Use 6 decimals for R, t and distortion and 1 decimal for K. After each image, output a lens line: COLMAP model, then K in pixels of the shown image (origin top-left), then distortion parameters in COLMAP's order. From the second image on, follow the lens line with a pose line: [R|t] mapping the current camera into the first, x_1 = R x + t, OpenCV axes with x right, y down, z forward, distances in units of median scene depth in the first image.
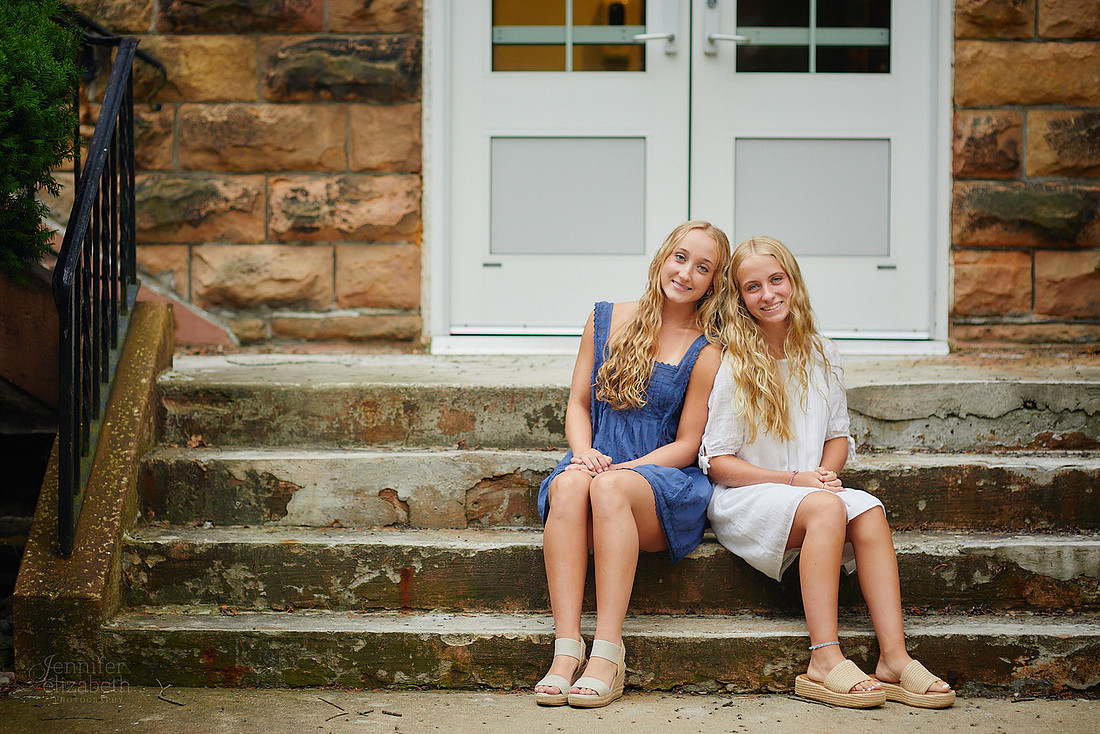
lens RADIAL K [[2953.9, 0, 494.1], [0, 2953.9, 382.1], [0, 0, 1]] dist [0.001069, -0.580111]
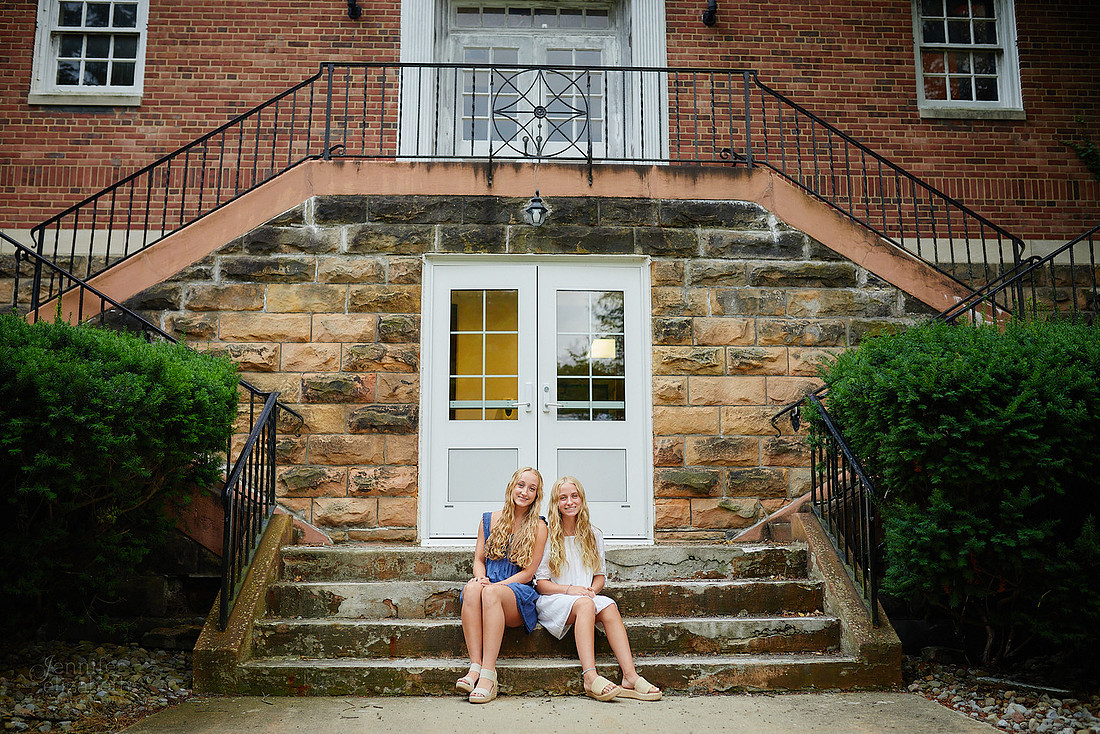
lens RADIAL K [[1112.6, 0, 550.0], [0, 1112.6, 367.0], [0, 0, 1]] dist [-0.028645, 0.001817]
pose [[0.998261, 0.002447, 0.058907, 0.025918], [0.009796, 0.978367, -0.206644, 0.031679], [-0.058138, 0.206861, 0.976641, 0.159180]]
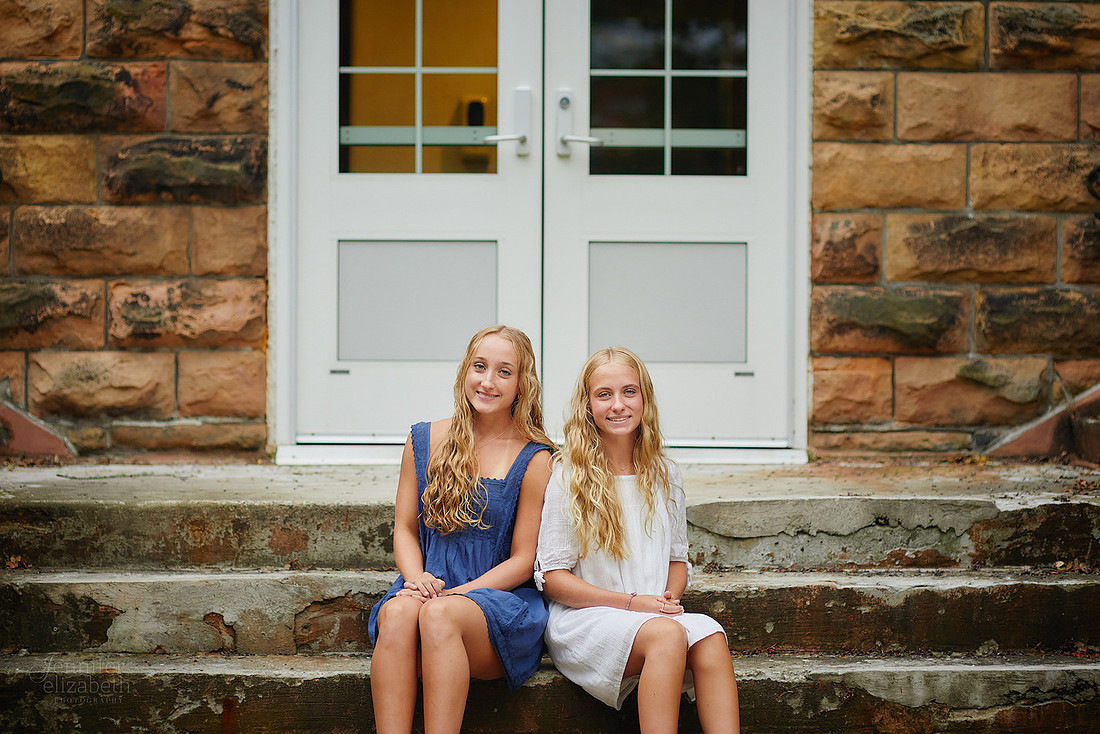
lens RADIAL K [[2906.7, 0, 550.0], [0, 2906.7, 367.0], [0, 0, 1]] dist [-0.047374, 0.652910]
pose [[0.998818, -0.000824, 0.048591, 0.022186], [0.002375, 0.999489, -0.031873, -0.010761], [-0.048540, 0.031951, 0.998310, 0.043990]]
